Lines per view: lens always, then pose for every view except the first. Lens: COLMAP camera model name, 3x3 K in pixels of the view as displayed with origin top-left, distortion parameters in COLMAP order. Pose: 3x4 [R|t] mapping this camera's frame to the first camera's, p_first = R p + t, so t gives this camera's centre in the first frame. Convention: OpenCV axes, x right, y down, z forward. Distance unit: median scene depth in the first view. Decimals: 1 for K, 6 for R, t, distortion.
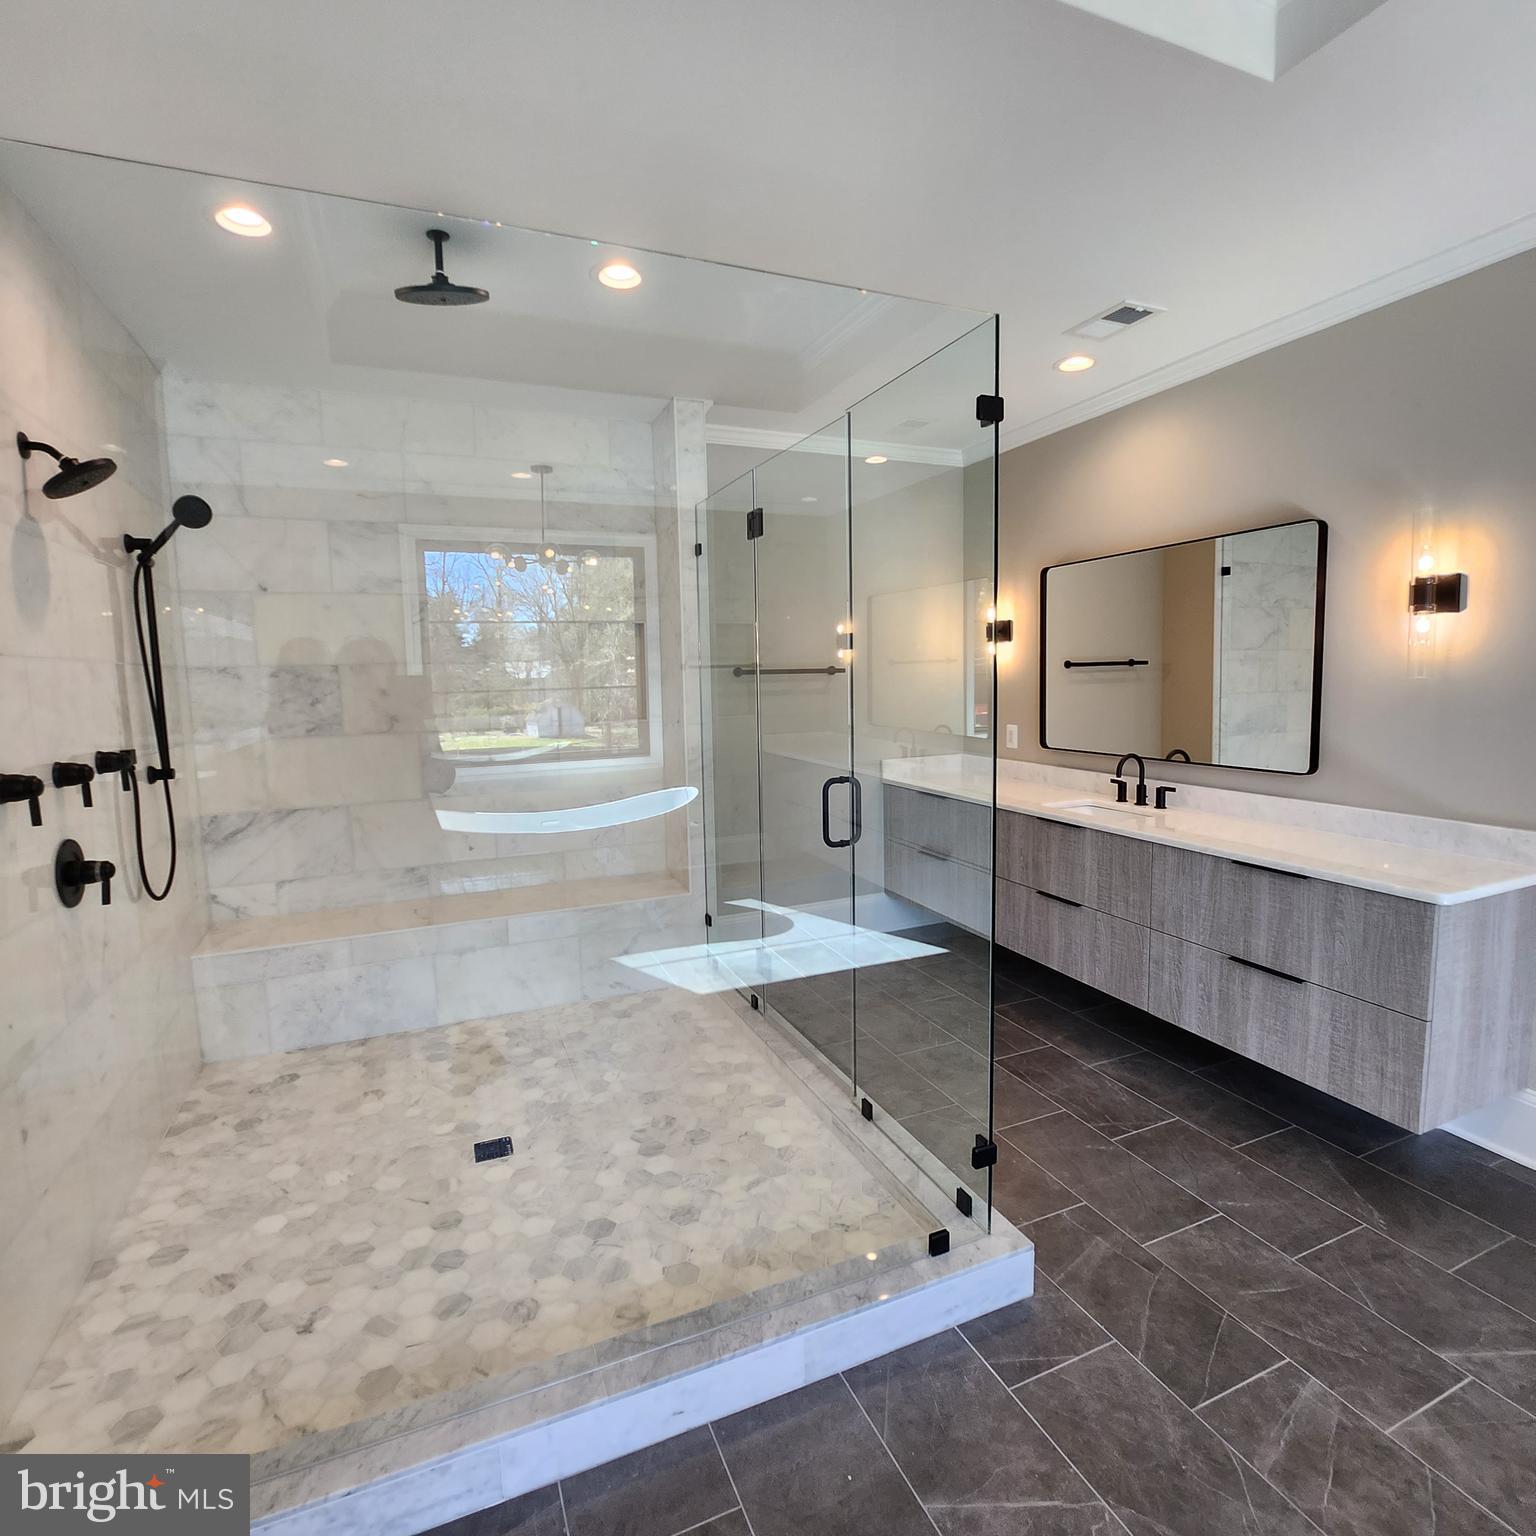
lens RADIAL K [[819.7, 0, 768.1], [0, 819.7, 757.4], [0, 0, 1]] dist [-0.010623, -0.004410]
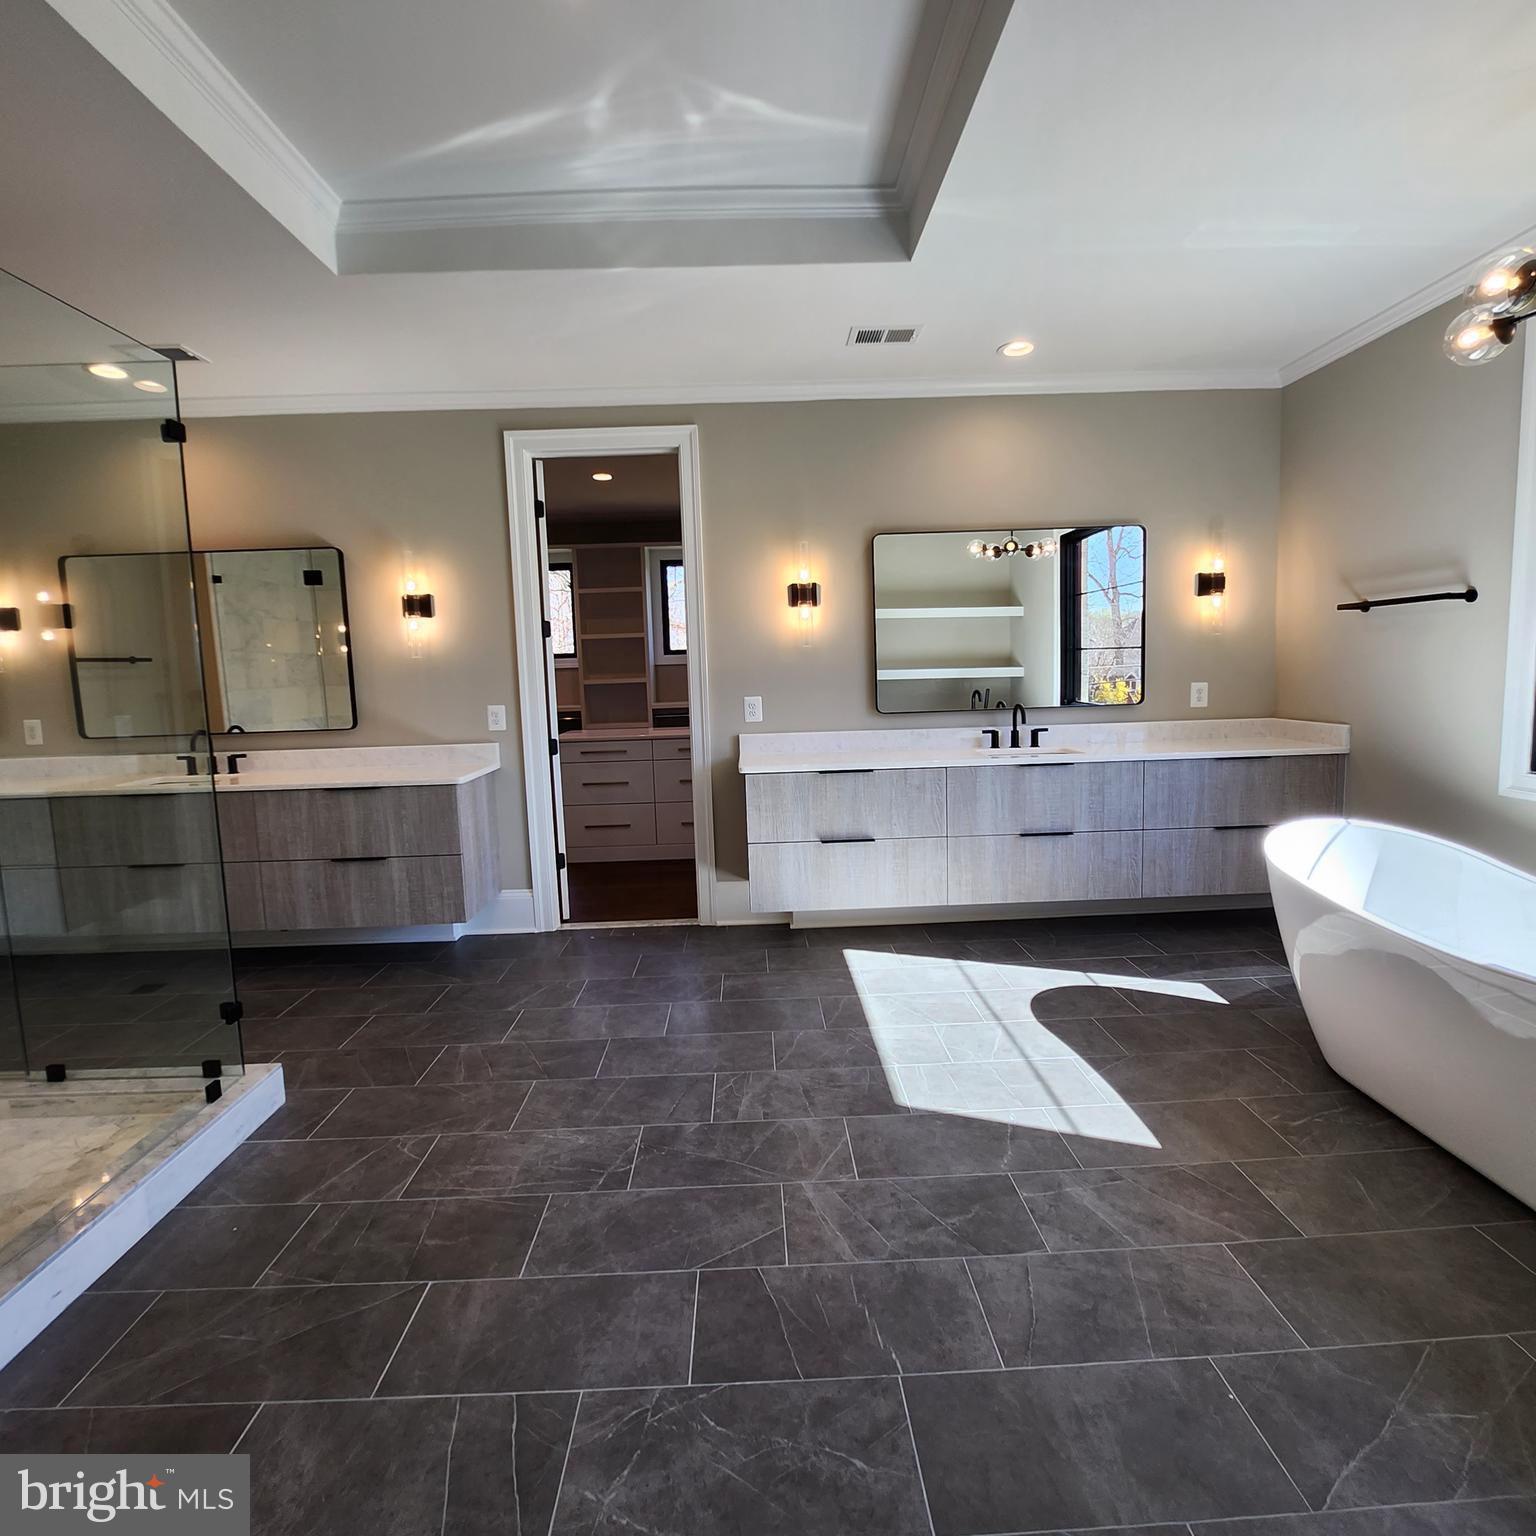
lens RADIAL K [[819.7, 0, 765.3], [0, 819.7, 761.4], [0, 0, 1]] dist [-0.010623, -0.004410]
pose [[0.377384, -0.095547, 0.921114, -0.399417], [0.114572, 0.991839, 0.055943, 0.084911], [-0.918942, 0.084422, 0.385251, -0.208780]]
